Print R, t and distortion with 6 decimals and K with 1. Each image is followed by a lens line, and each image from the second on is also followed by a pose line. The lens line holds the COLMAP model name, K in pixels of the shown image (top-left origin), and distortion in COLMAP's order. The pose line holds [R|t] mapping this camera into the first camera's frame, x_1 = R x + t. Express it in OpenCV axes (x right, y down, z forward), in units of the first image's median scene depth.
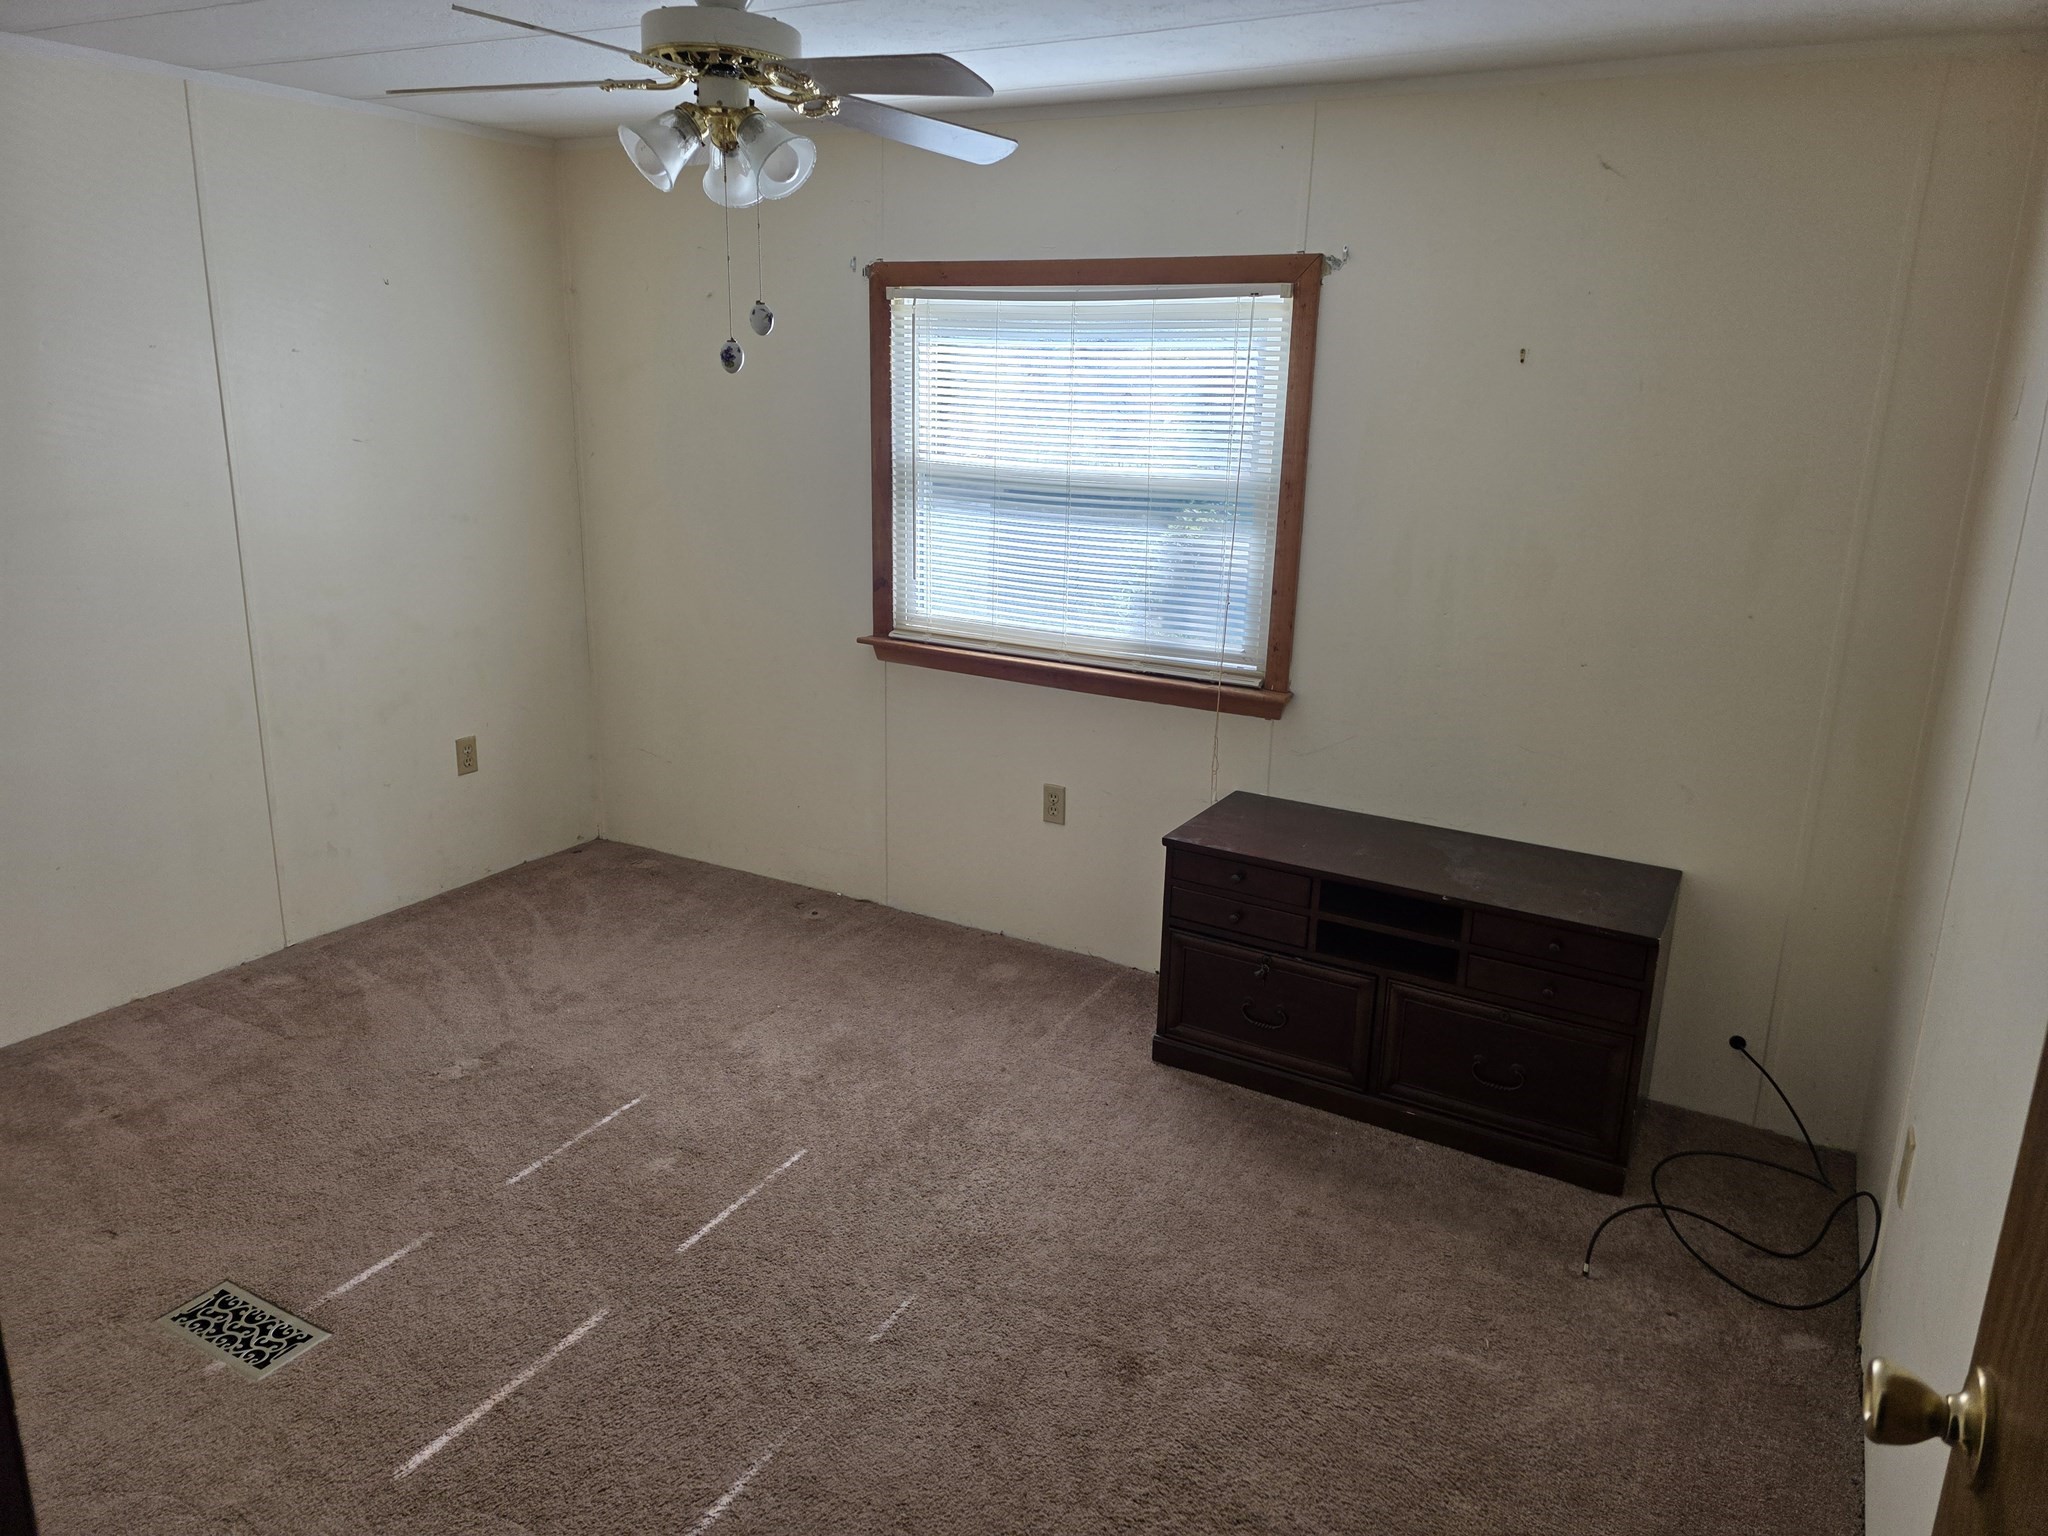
lens RADIAL K [[1375.3, 0, 1033.7], [0, 1375.3, 774.0], [0, 0, 1]] dist [0.074418, -0.064646]
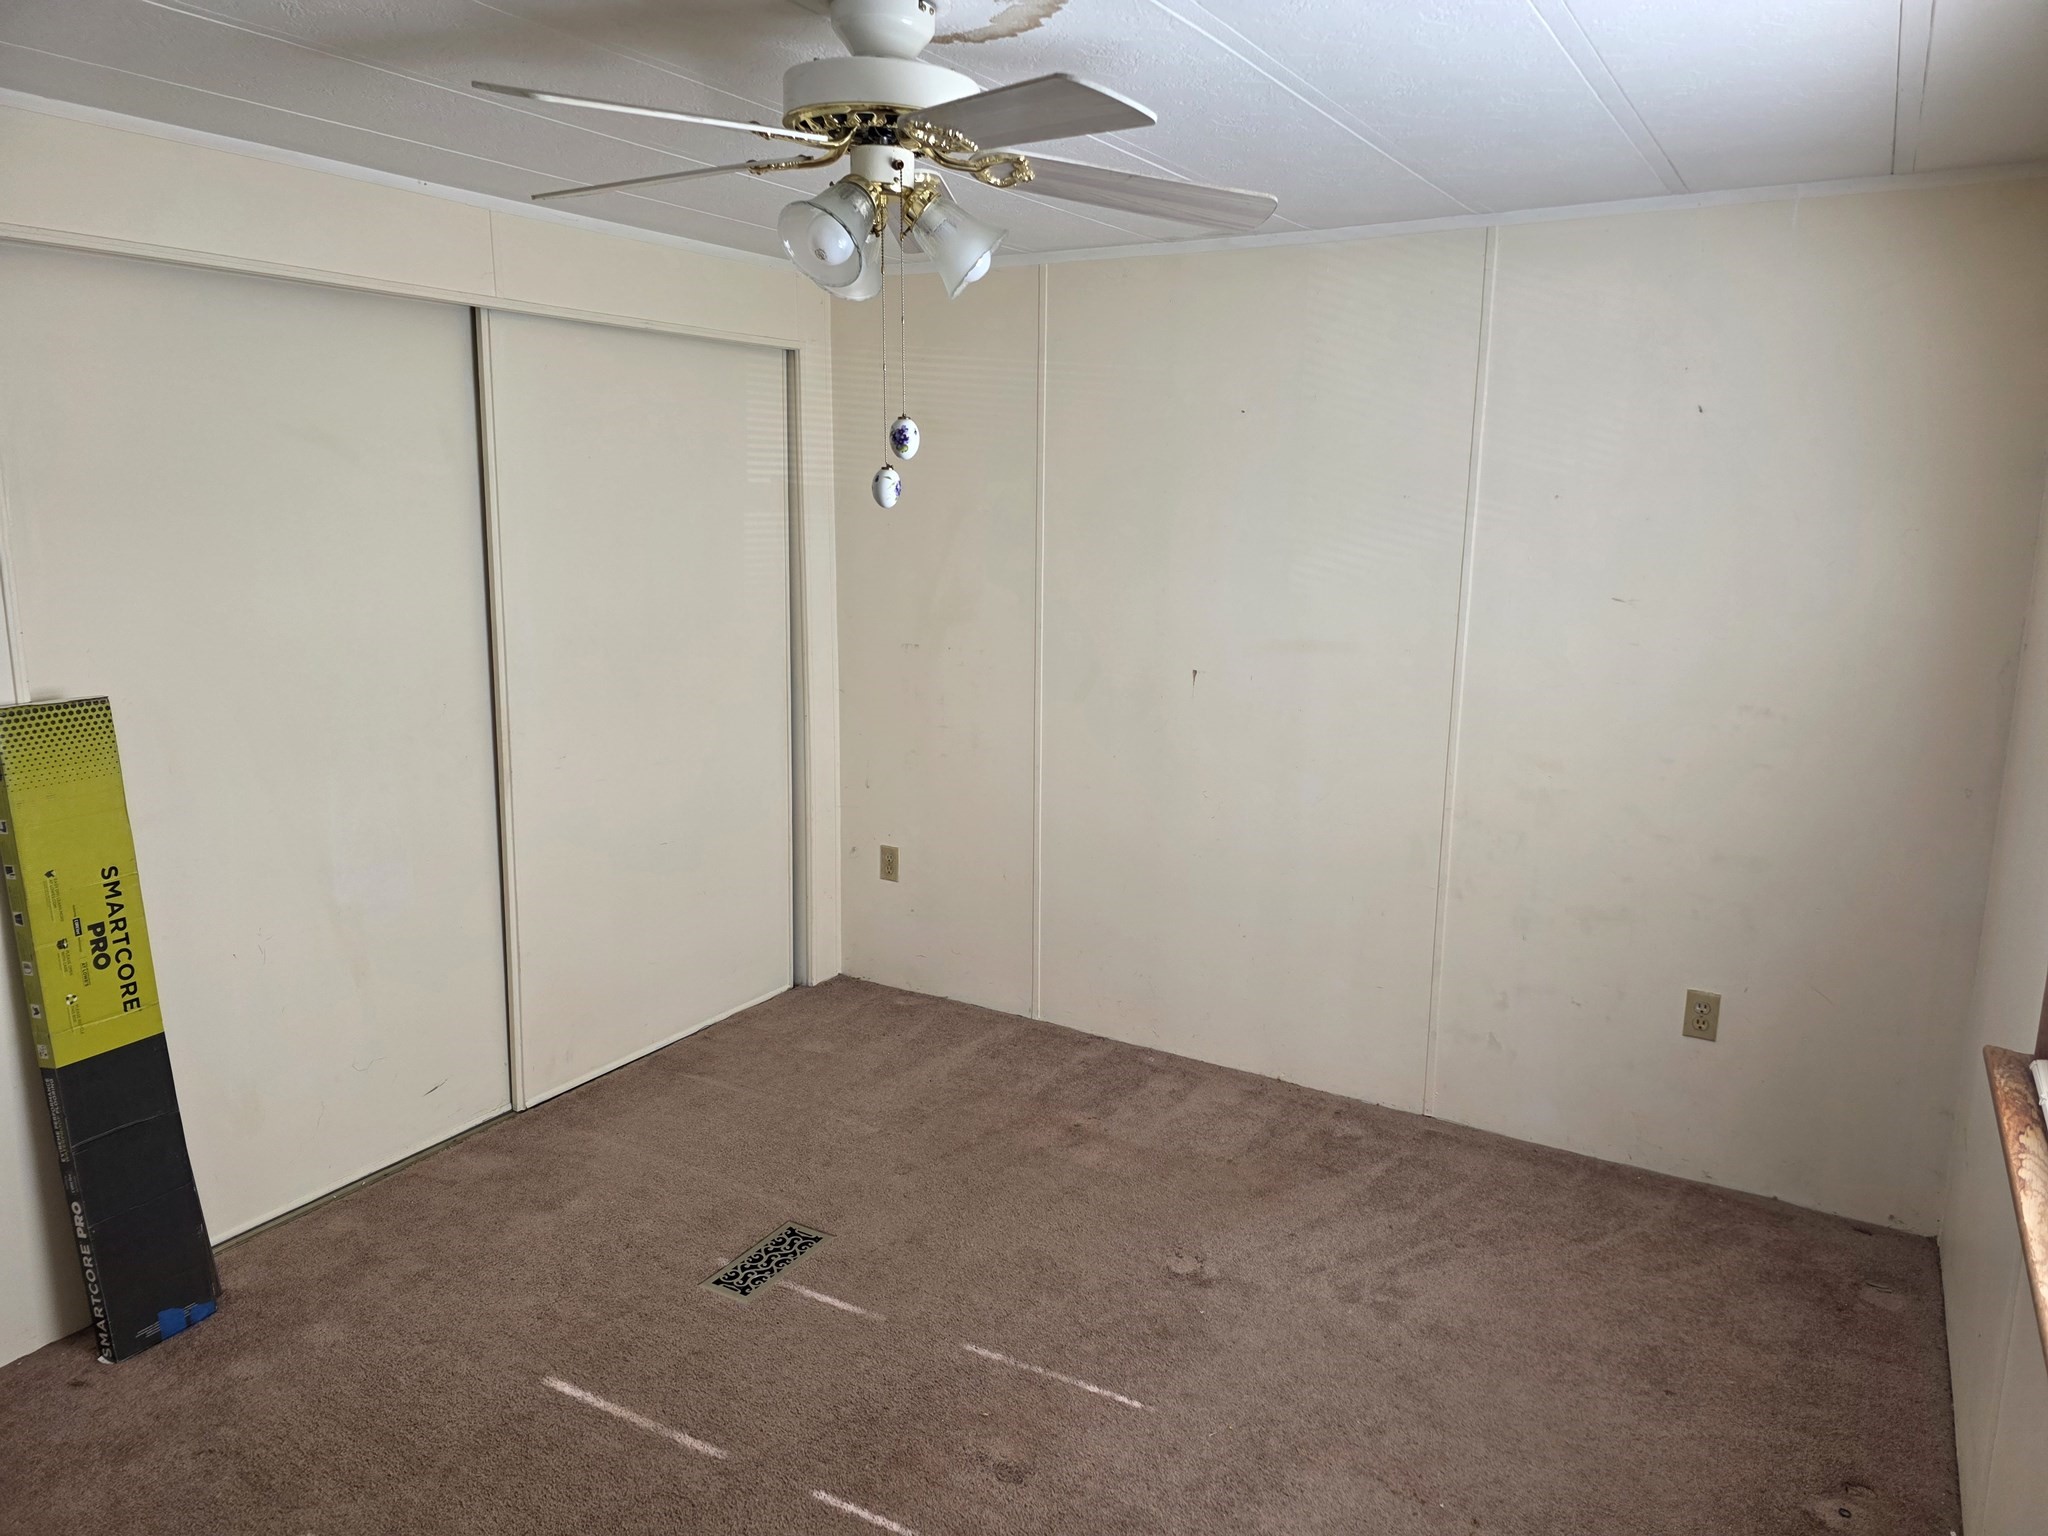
lens RADIAL K [[1375.3, 0, 1035.5], [0, 1375.3, 766.6], [0, 0, 1]] dist [0.074418, -0.064646]
pose [[-0.031150, 0.178342, -0.983475, 0.370835], [-0.281020, 0.942699, 0.179849, -0.202016], [0.959196, 0.281979, 0.020753, 0.696850]]
